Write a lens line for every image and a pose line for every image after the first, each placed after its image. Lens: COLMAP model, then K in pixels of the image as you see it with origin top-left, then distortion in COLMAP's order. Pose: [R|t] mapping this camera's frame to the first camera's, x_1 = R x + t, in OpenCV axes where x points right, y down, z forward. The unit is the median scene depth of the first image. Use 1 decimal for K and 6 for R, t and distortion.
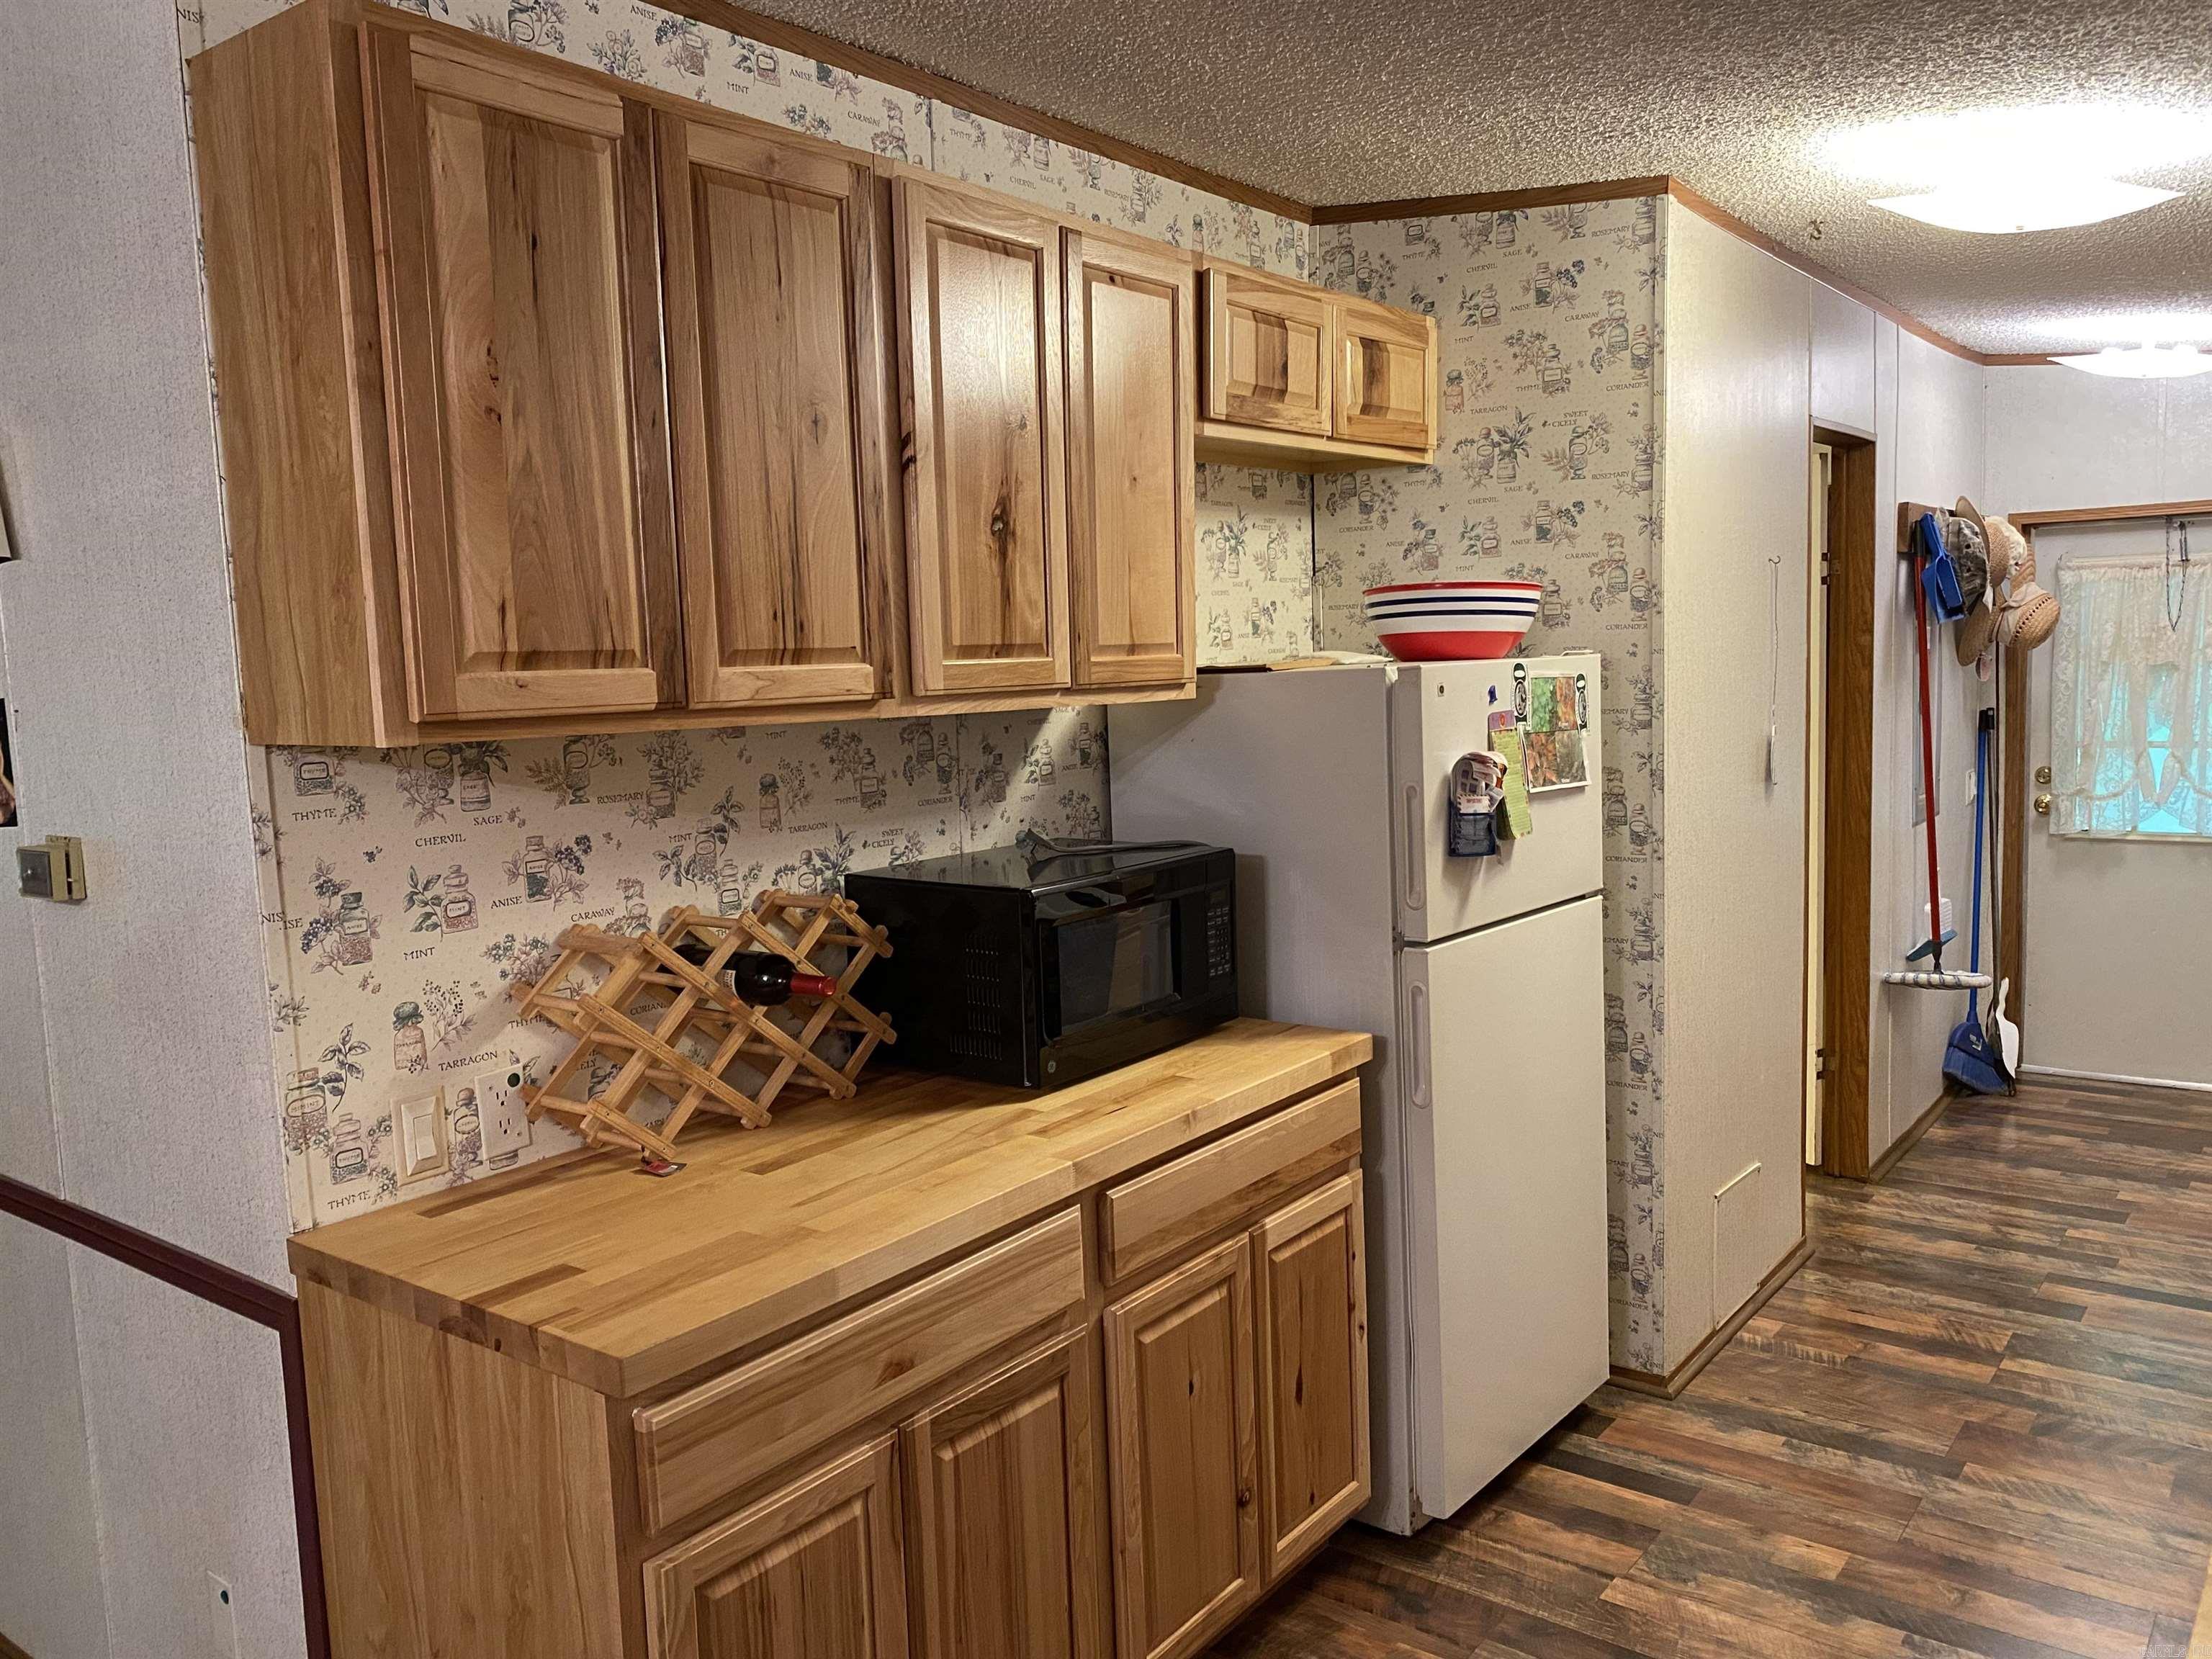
lens RADIAL K [[1693.4, 0, 1096.8], [0, 1693.4, 827.0], [0, 0, 1]] dist [0.062850, -0.083069]
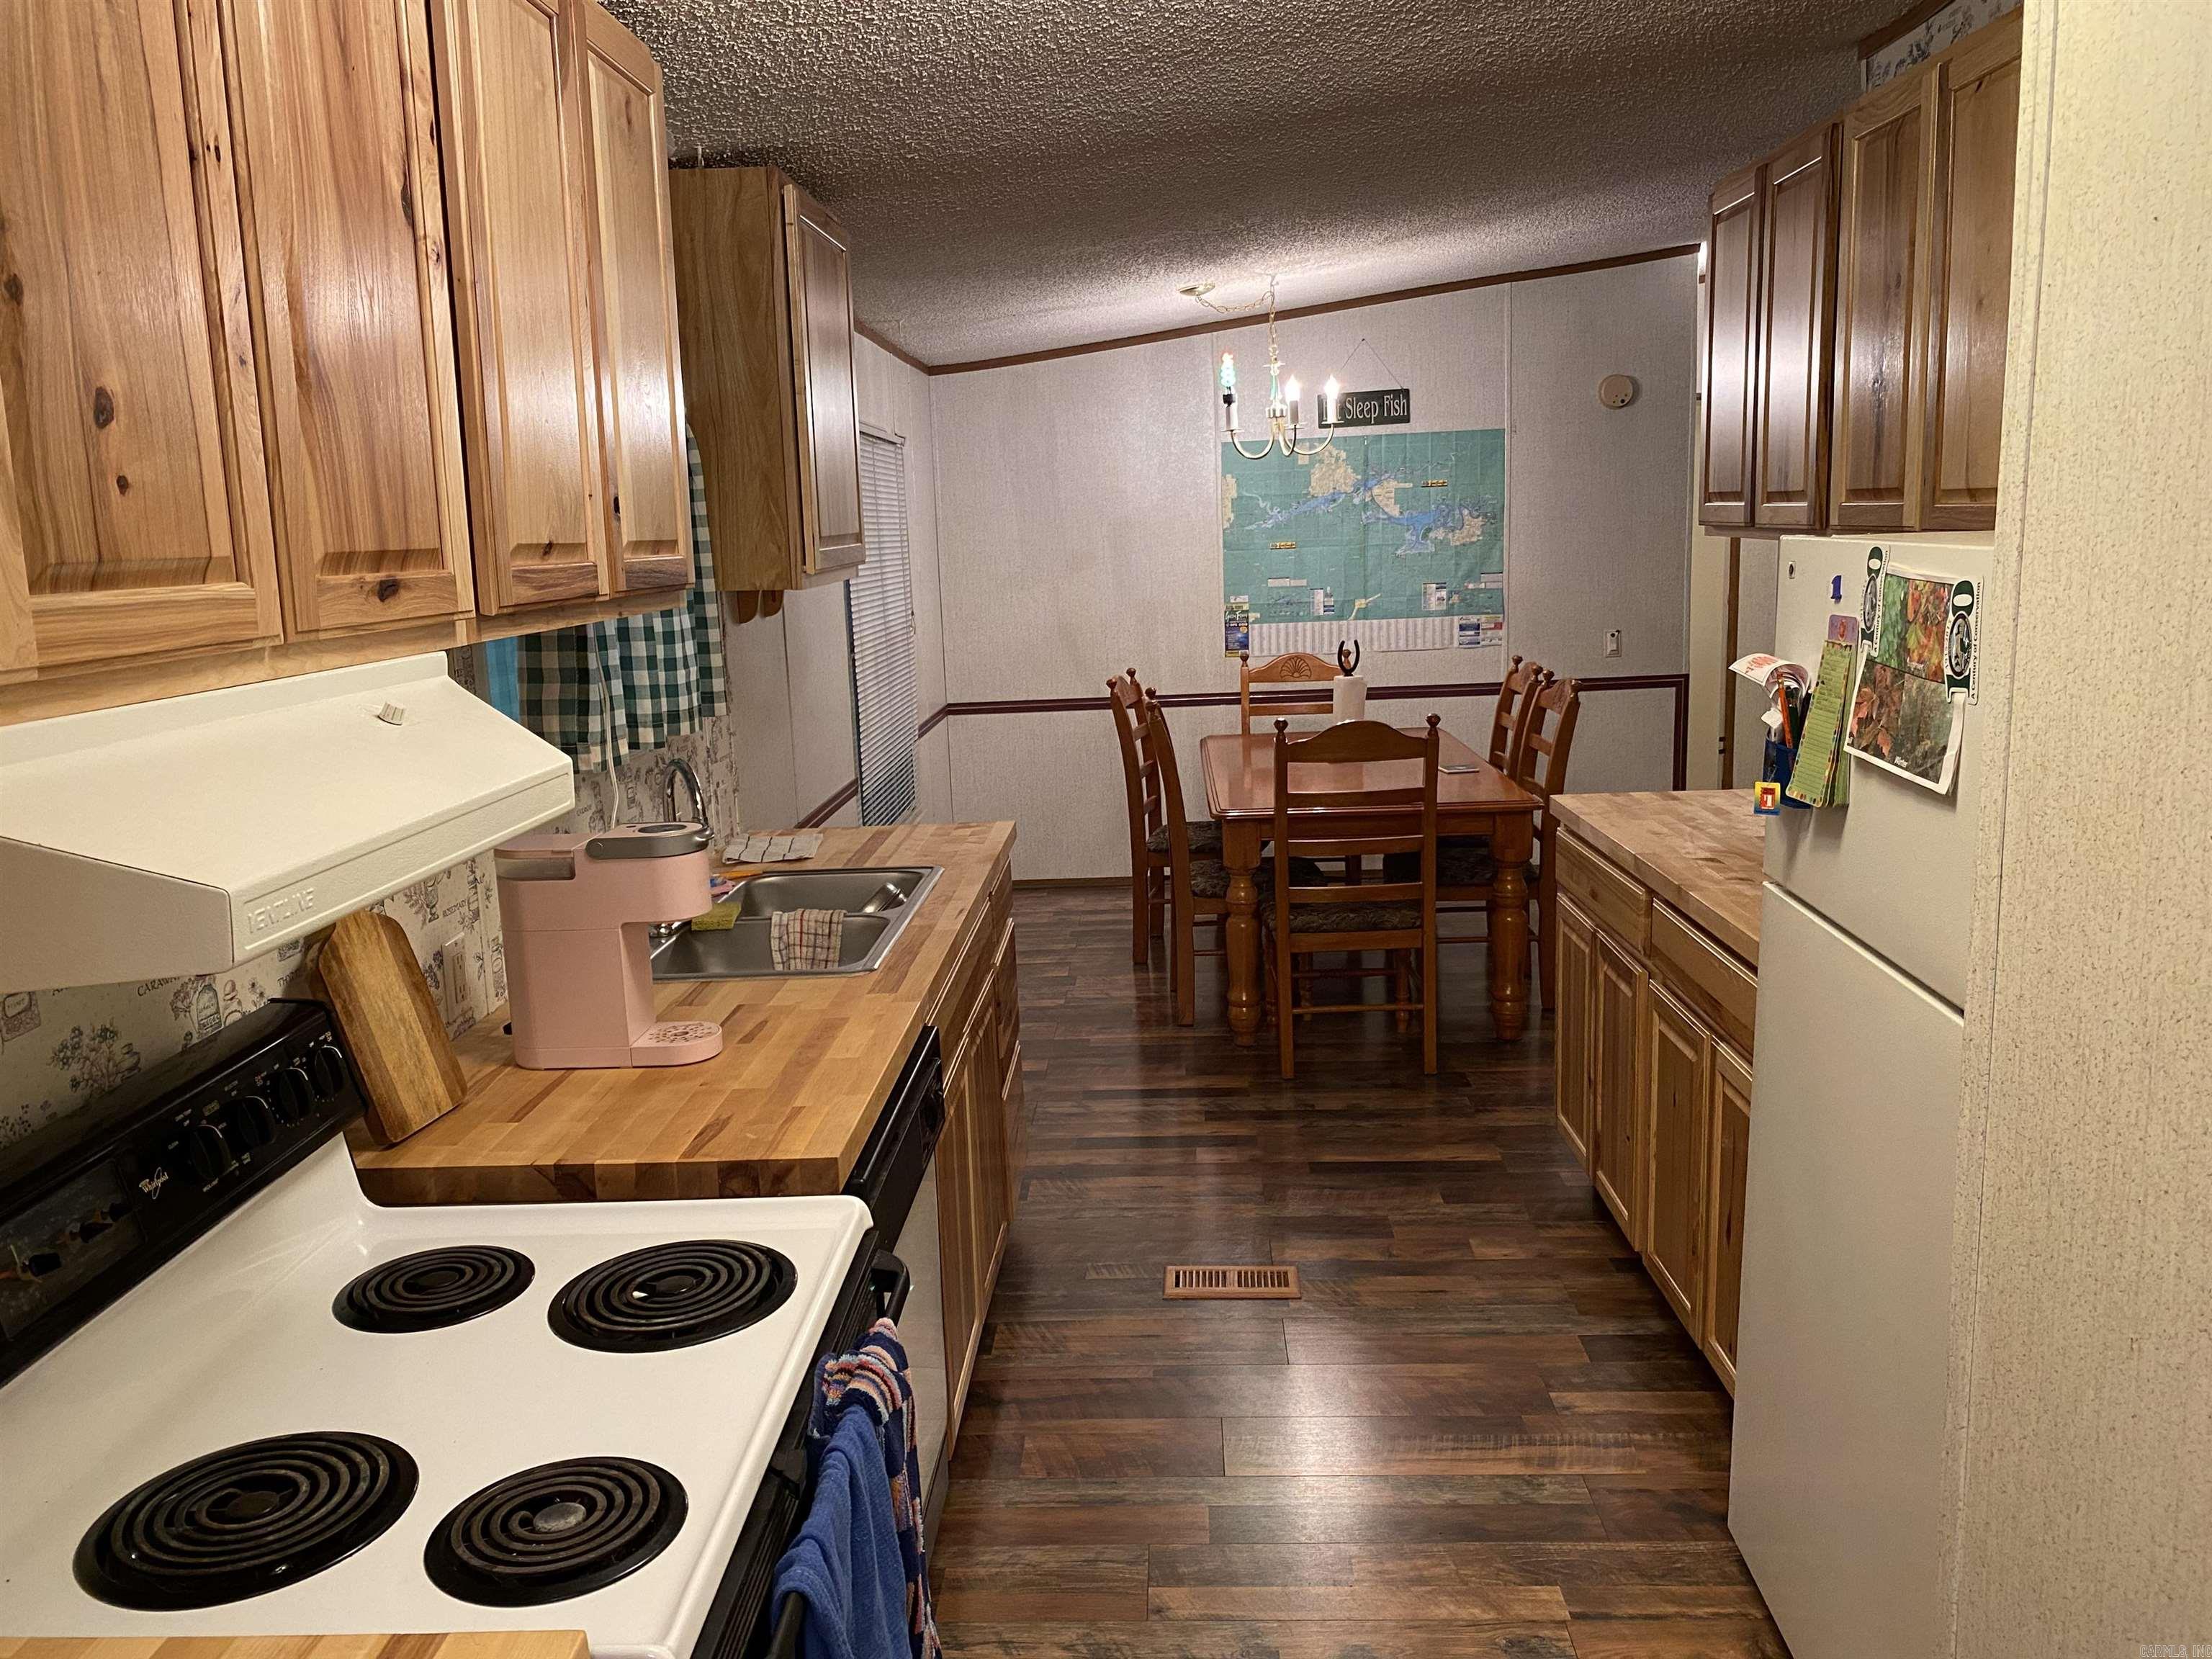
lens RADIAL K [[1693.4, 0, 1106.5], [0, 1693.4, 819.3], [0, 0, 1]] dist [0.062850, -0.083069]
pose [[-0.807956, 0.163783, -0.566023, 0.887796], [-0.000280, 0.960487, 0.278323, -0.182567], [0.589243, 0.225032, -0.775986, 1.398290]]
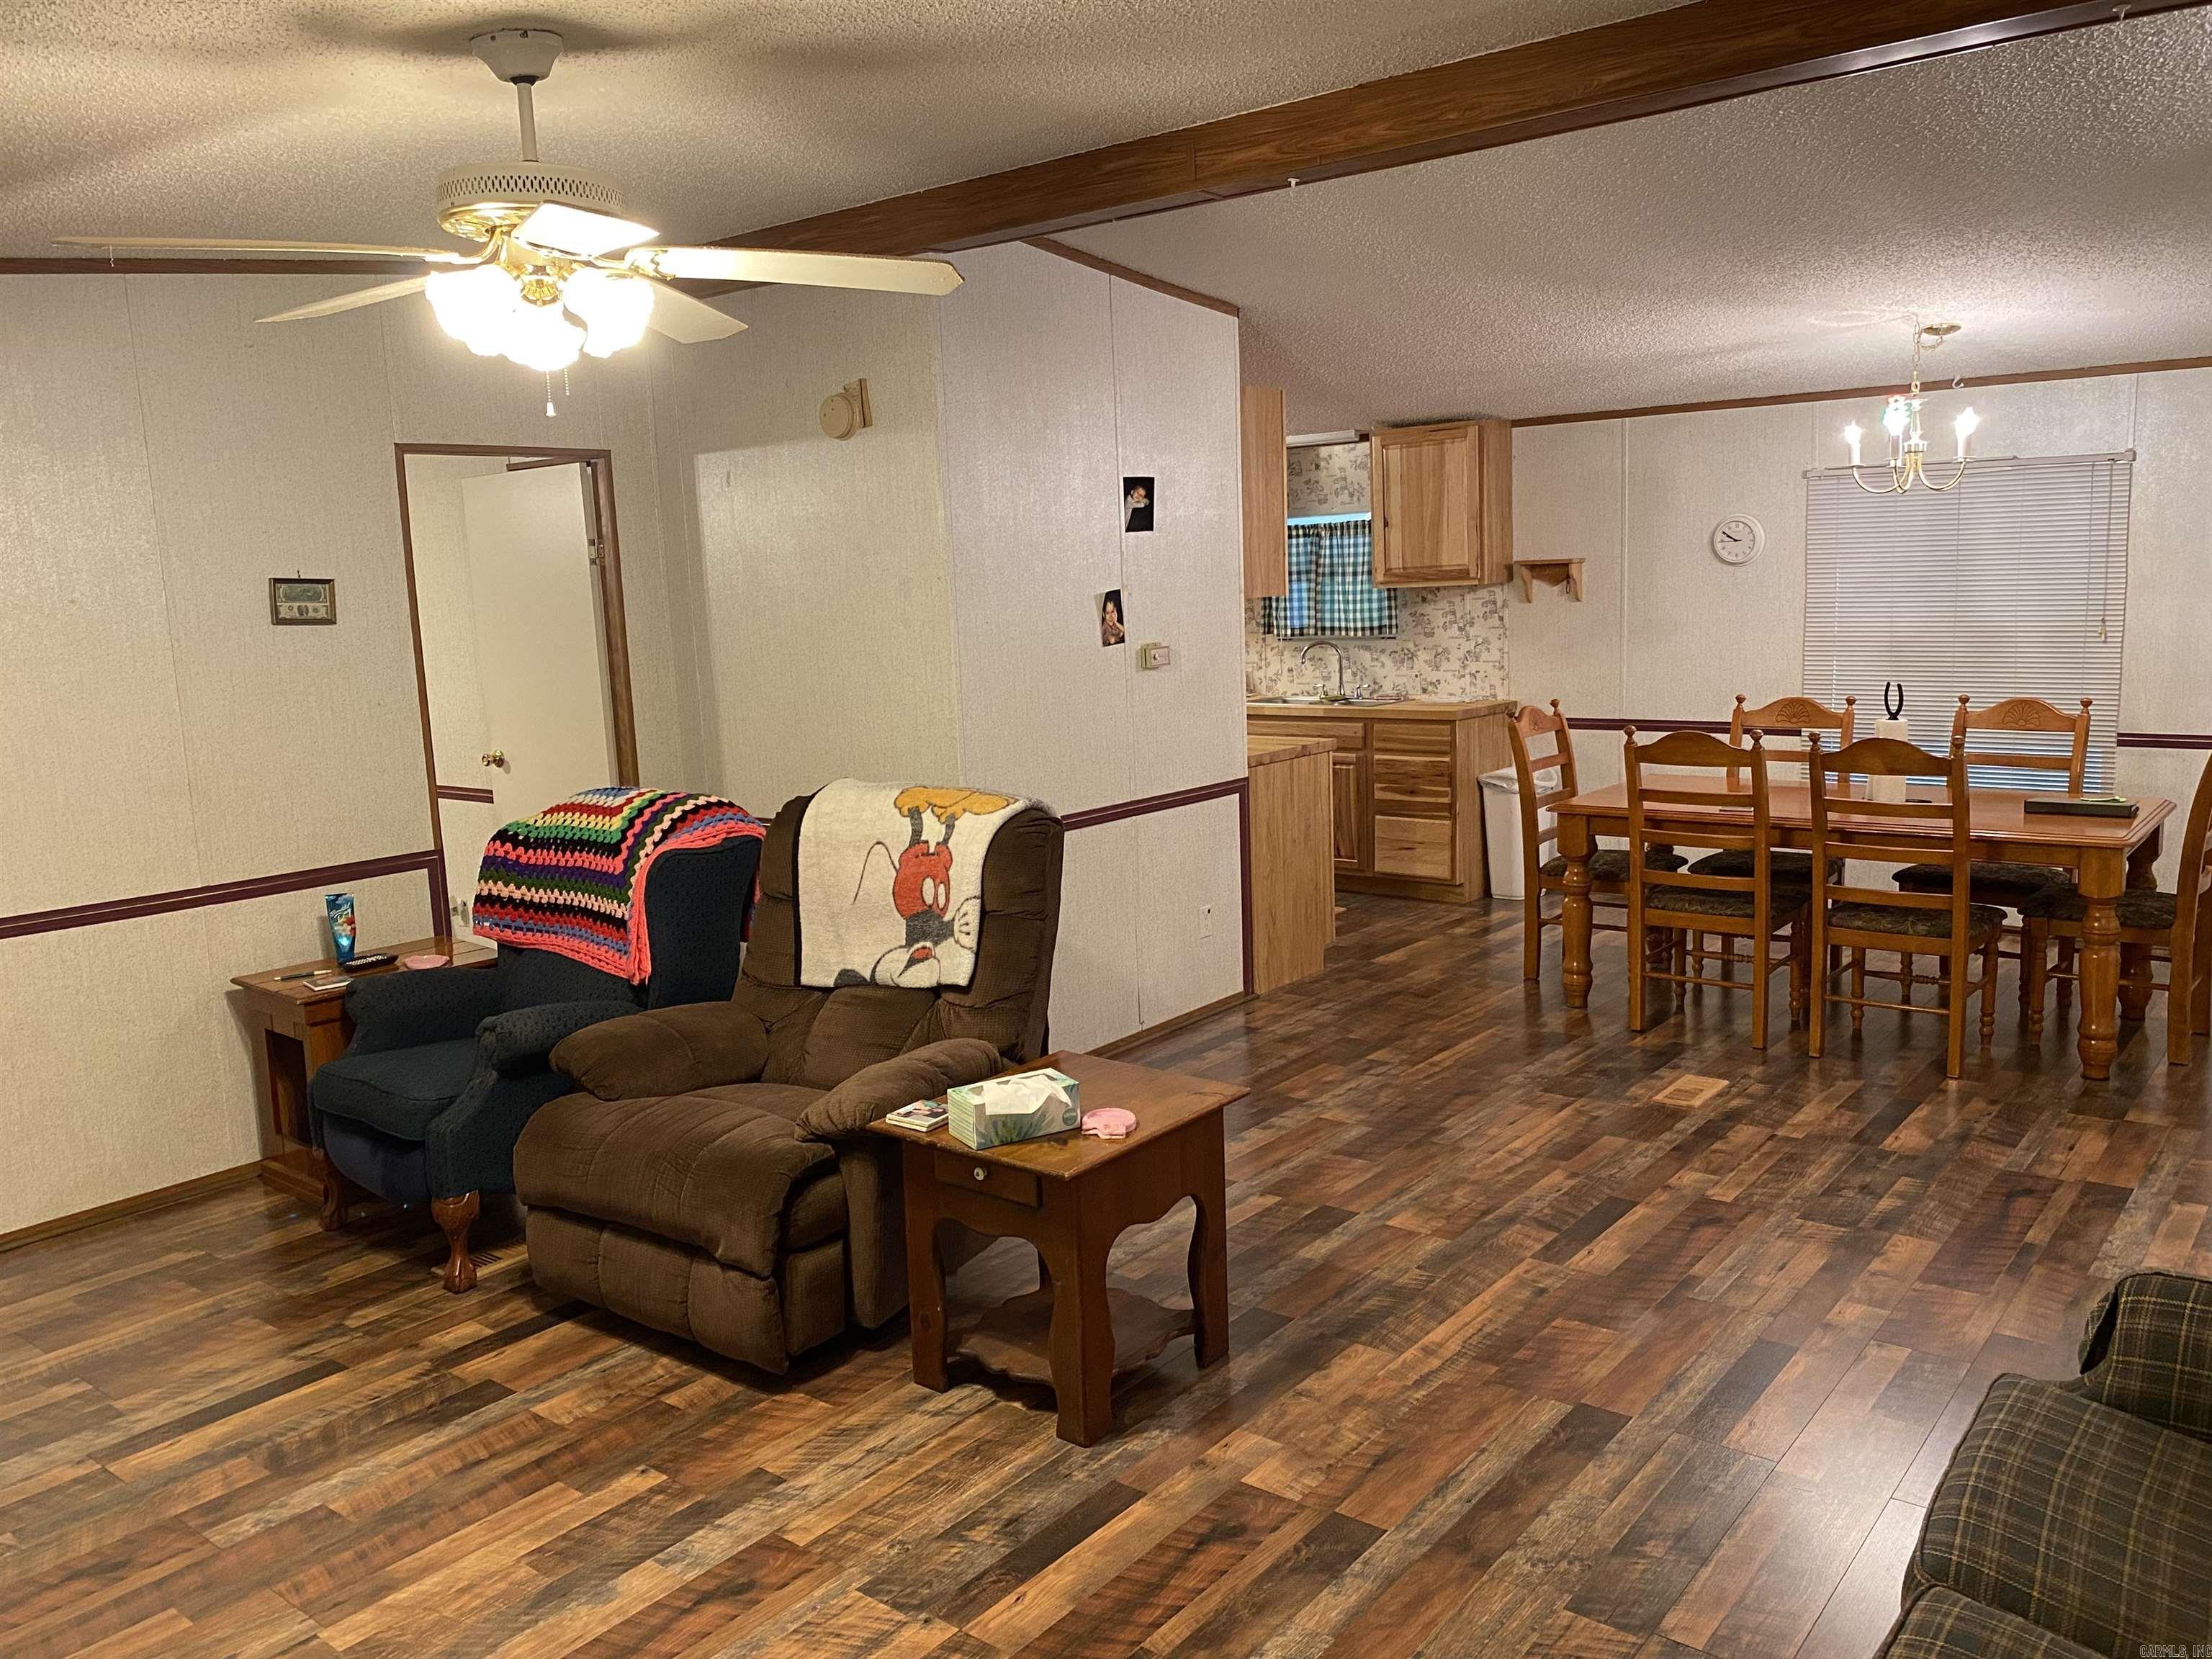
lens RADIAL K [[1693.4, 0, 1104.1], [0, 1693.4, 829.3], [0, 0, 1]] dist [0.062850, -0.083069]
pose [[0.024855, -0.117883, 0.992716, -2.471613], [0.143553, 0.983153, 0.113153, -0.013315], [-0.989330, 0.139695, 0.041358, 0.792266]]
